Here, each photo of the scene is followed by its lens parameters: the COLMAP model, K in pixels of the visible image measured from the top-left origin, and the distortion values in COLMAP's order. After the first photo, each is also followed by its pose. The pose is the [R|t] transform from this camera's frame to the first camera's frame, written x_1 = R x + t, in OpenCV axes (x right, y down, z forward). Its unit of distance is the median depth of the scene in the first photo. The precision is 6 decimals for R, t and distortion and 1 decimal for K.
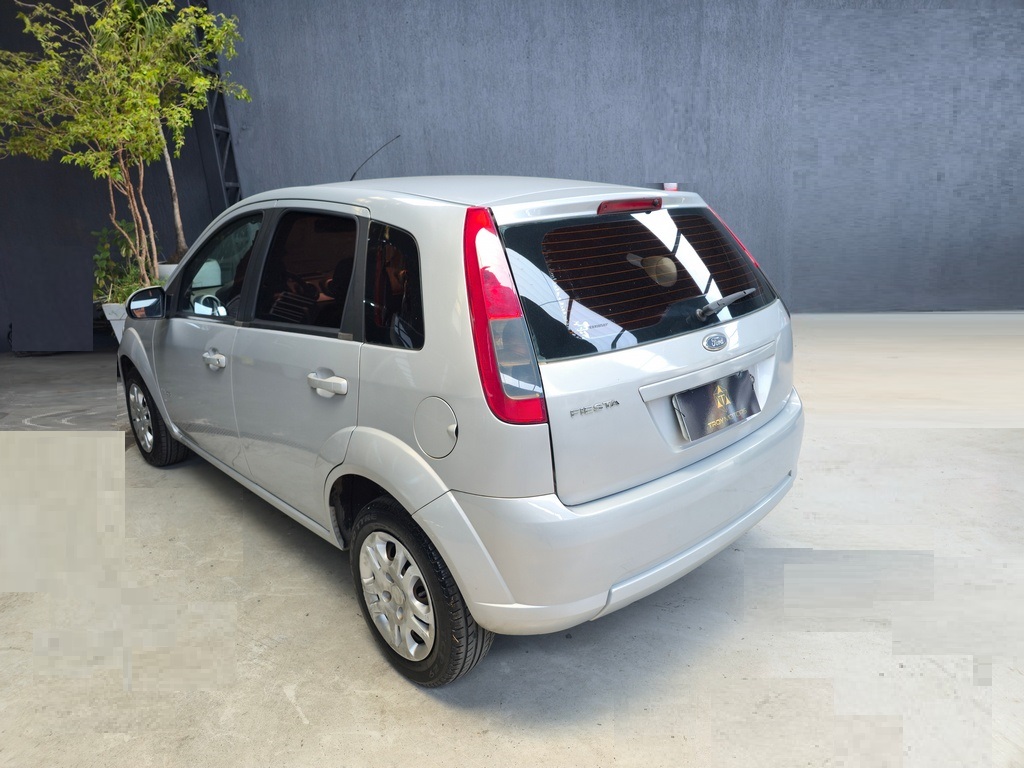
lens RADIAL K [[684.7, 0, 503.4], [0, 684.7, 394.0], [0, 0, 1]] dist [0.002256, -0.005925]
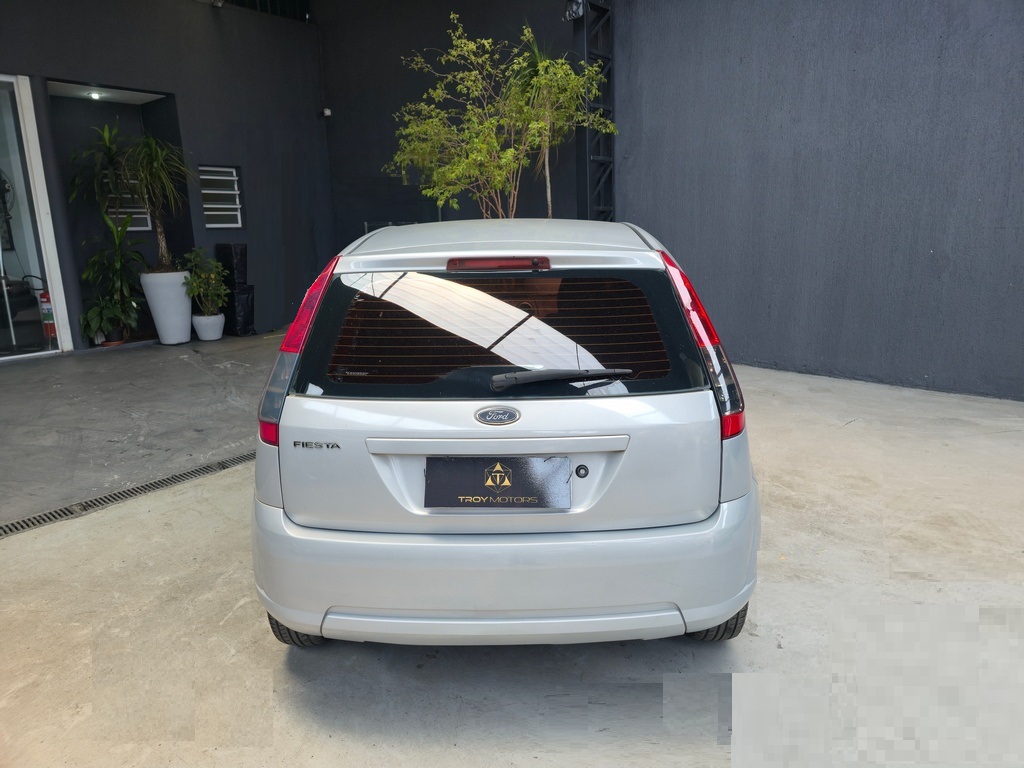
lens RADIAL K [[674.4, 0, 512.0], [0, 674.4, 384.0], [0, 0, 1]] dist [0.057140, -0.052895]
pose [[0.725140, 0.188395, -0.662329, 0.282375], [-0.204855, 0.977318, 0.053710, -0.052591], [0.657424, 0.096734, 0.747286, 0.098646]]
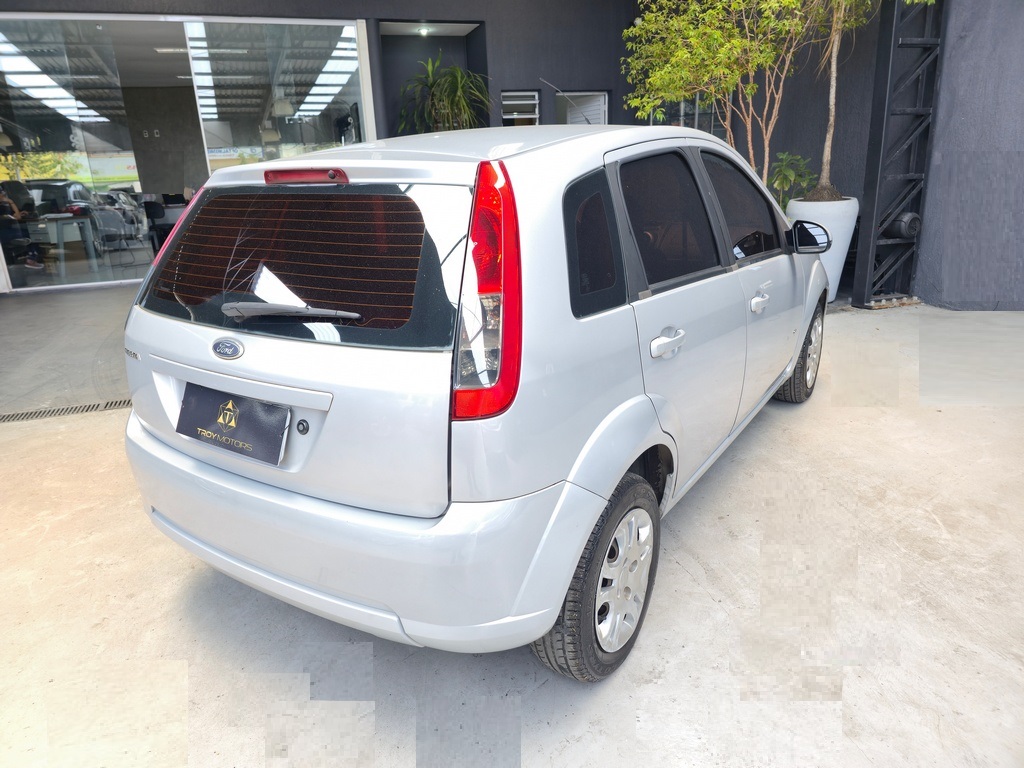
lens RADIAL K [[674.4, 0, 512.0], [0, 674.4, 384.0], [0, 0, 1]] dist [0.057140, -0.052895]
pose [[0.239437, 0.337818, -0.910247, 0.356832], [-0.244758, 0.928240, 0.280113, -0.108964], [0.939555, 0.155721, 0.304939, 0.333079]]
